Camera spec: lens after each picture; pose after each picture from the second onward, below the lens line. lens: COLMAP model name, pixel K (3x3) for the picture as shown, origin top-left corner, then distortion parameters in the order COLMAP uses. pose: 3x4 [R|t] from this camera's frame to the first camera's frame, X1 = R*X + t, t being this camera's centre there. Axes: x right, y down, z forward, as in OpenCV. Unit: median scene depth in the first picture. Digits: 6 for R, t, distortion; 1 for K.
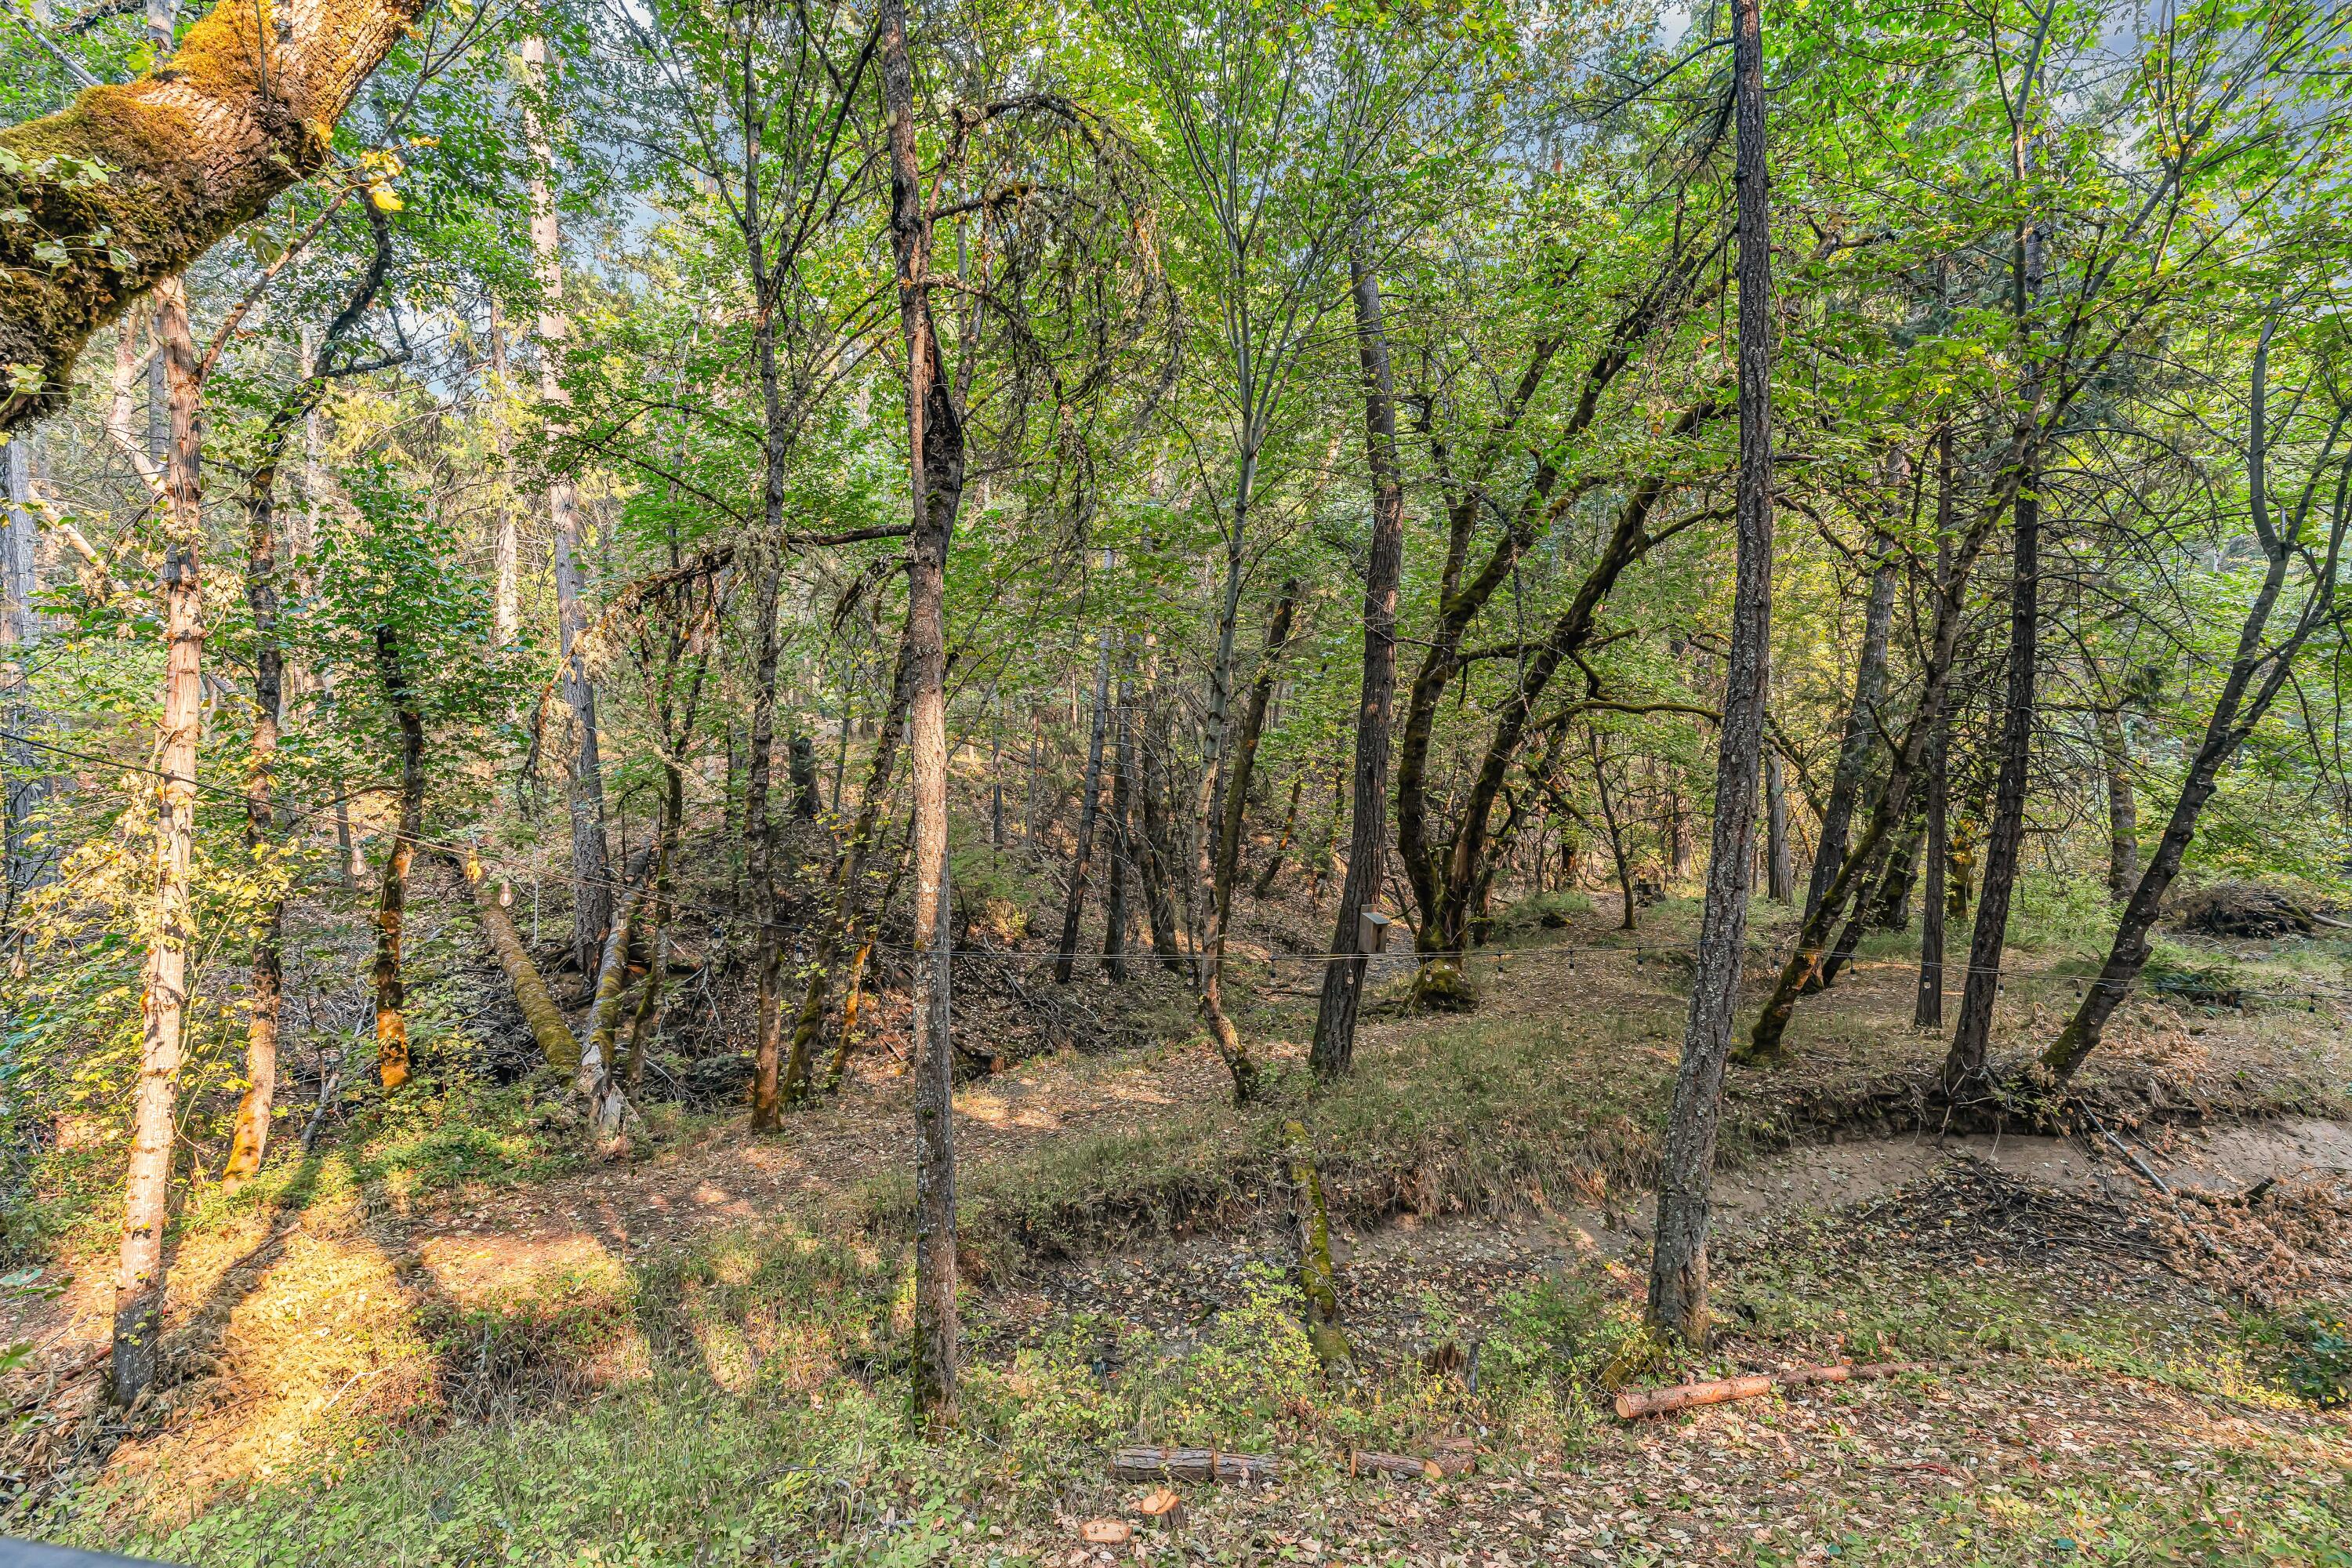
lens RADIAL K [[1112.2, 0, 1176.0], [0, 1112.2, 784.0], [0, 0, 1]] dist [0.000208, 0.000408]
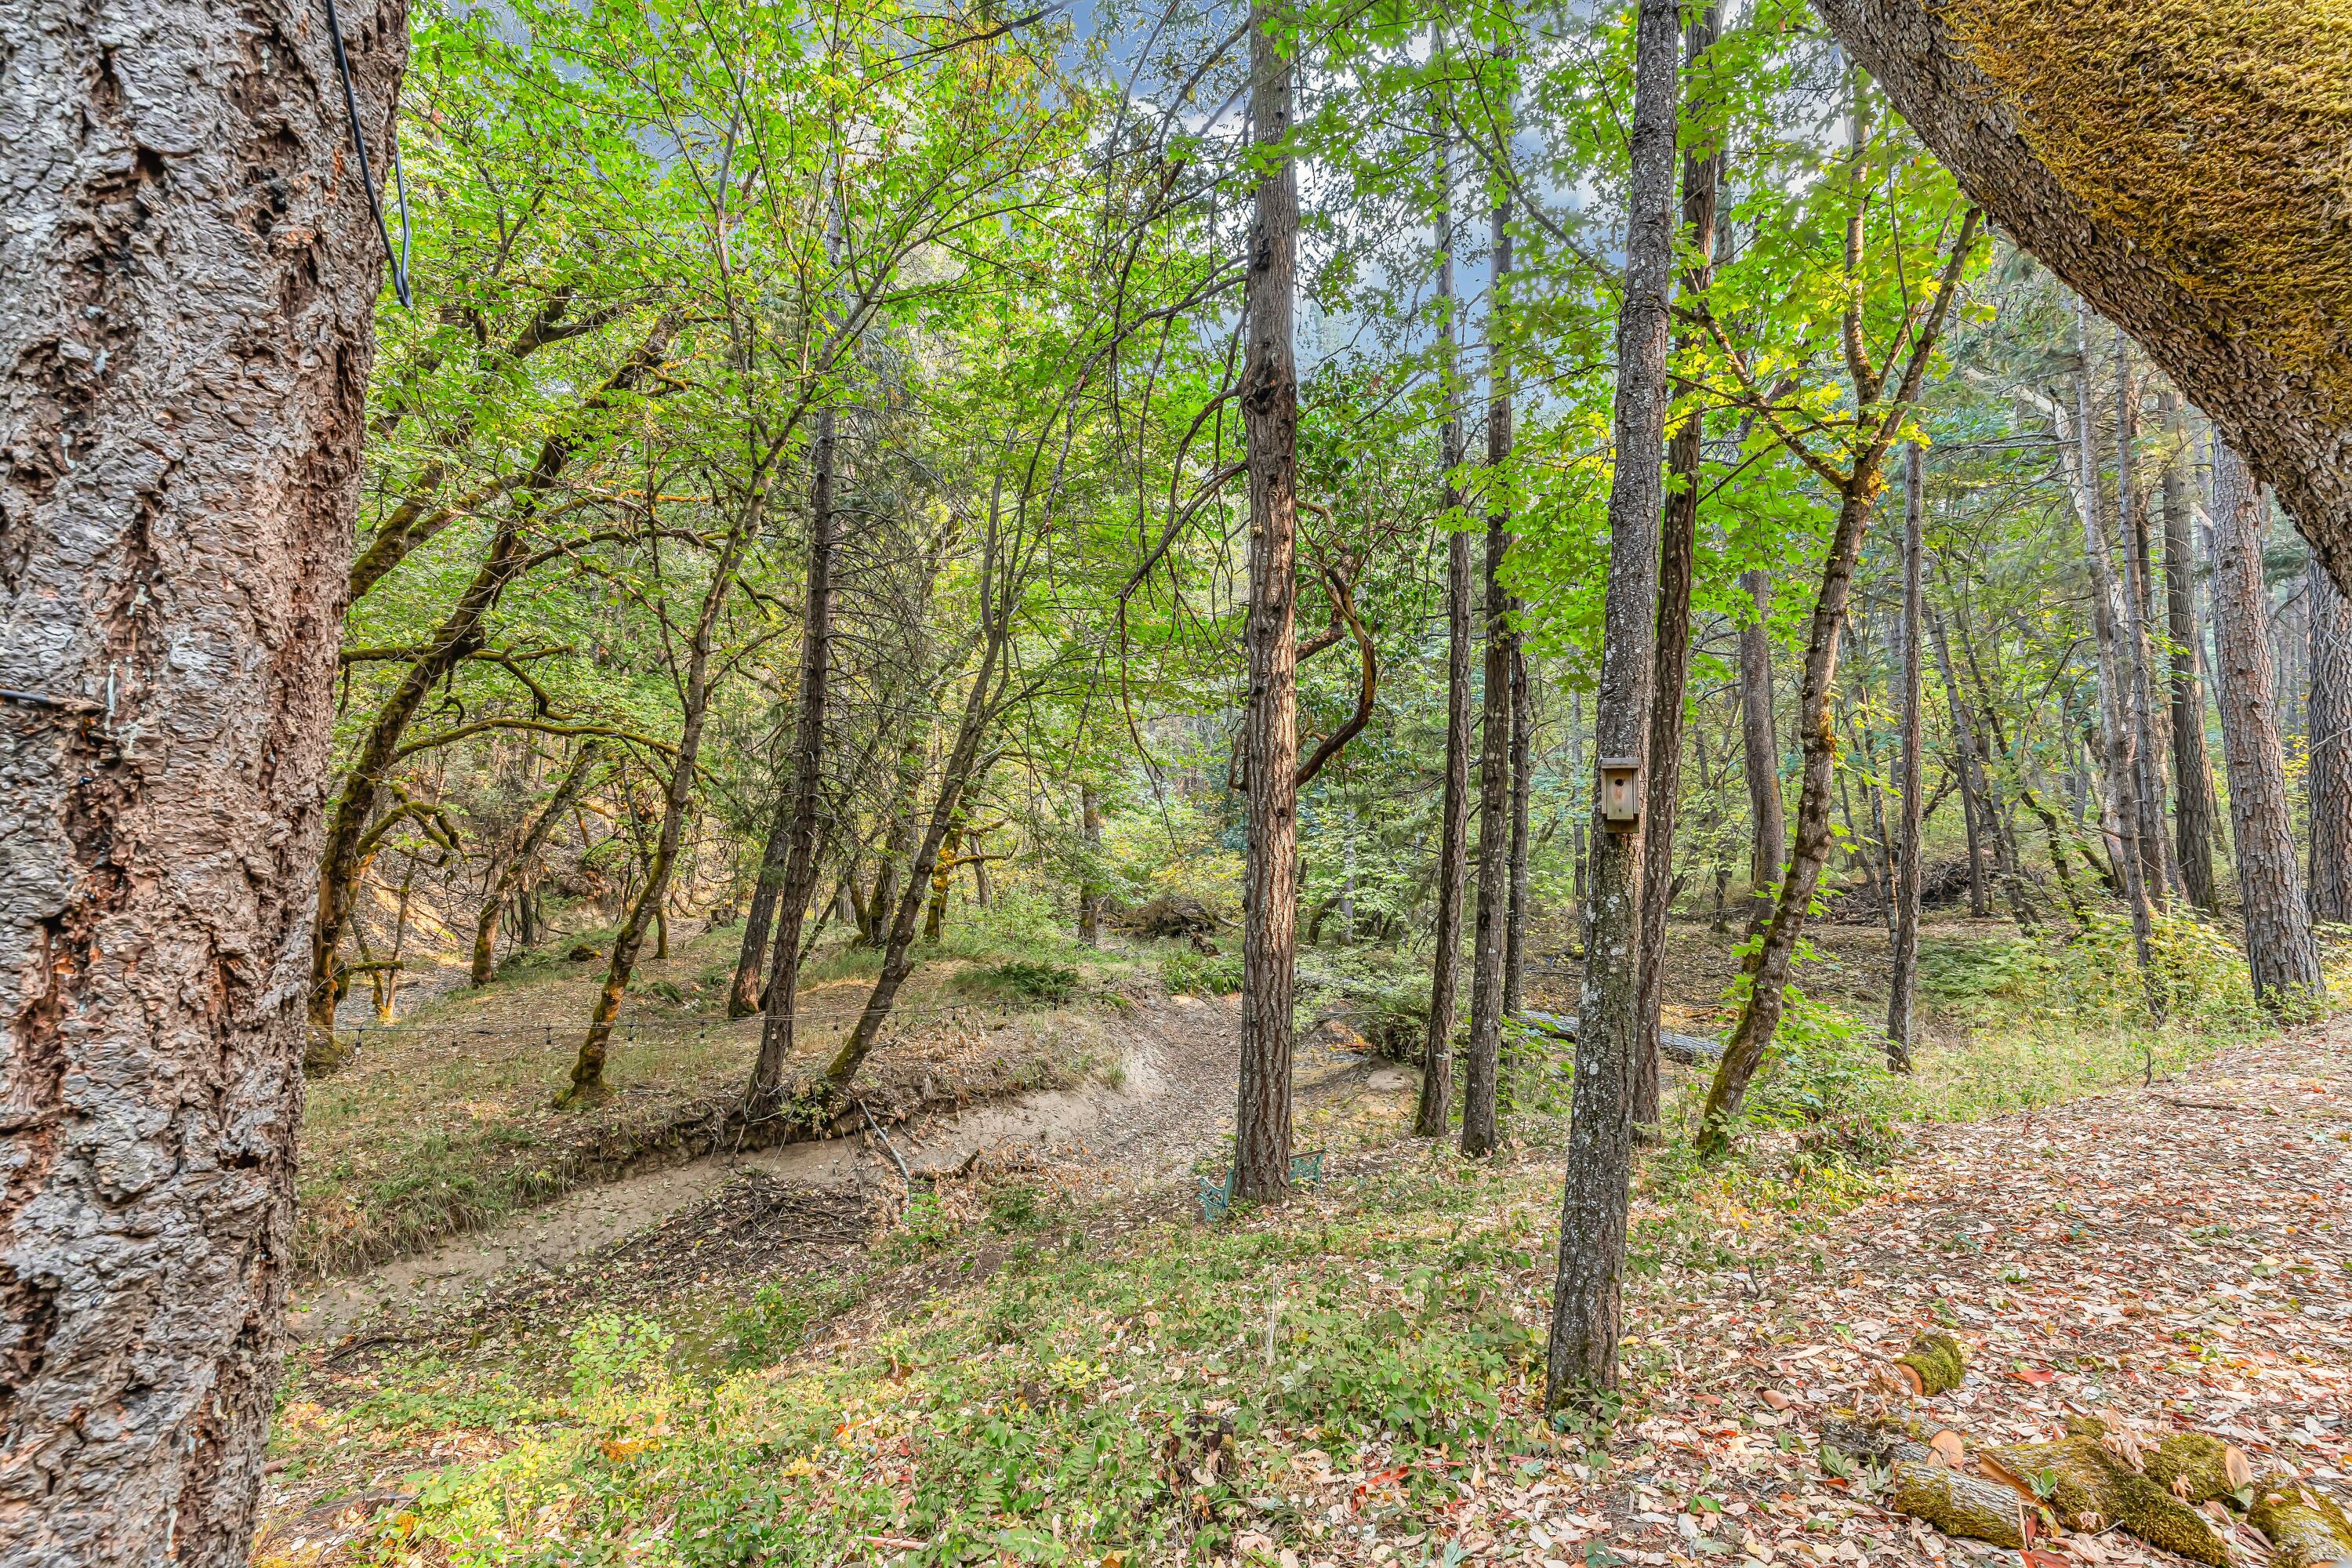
lens RADIAL K [[1112.2, 0, 1176.0], [0, 1112.2, 784.0], [0, 0, 1]] dist [0.000208, 0.000408]
pose [[0.804386, 0.034269, 0.593118, 0.387206], [-0.023860, 0.999393, -0.025383, -0.017458], [-0.593627, 0.006266, 0.804716, -0.098325]]
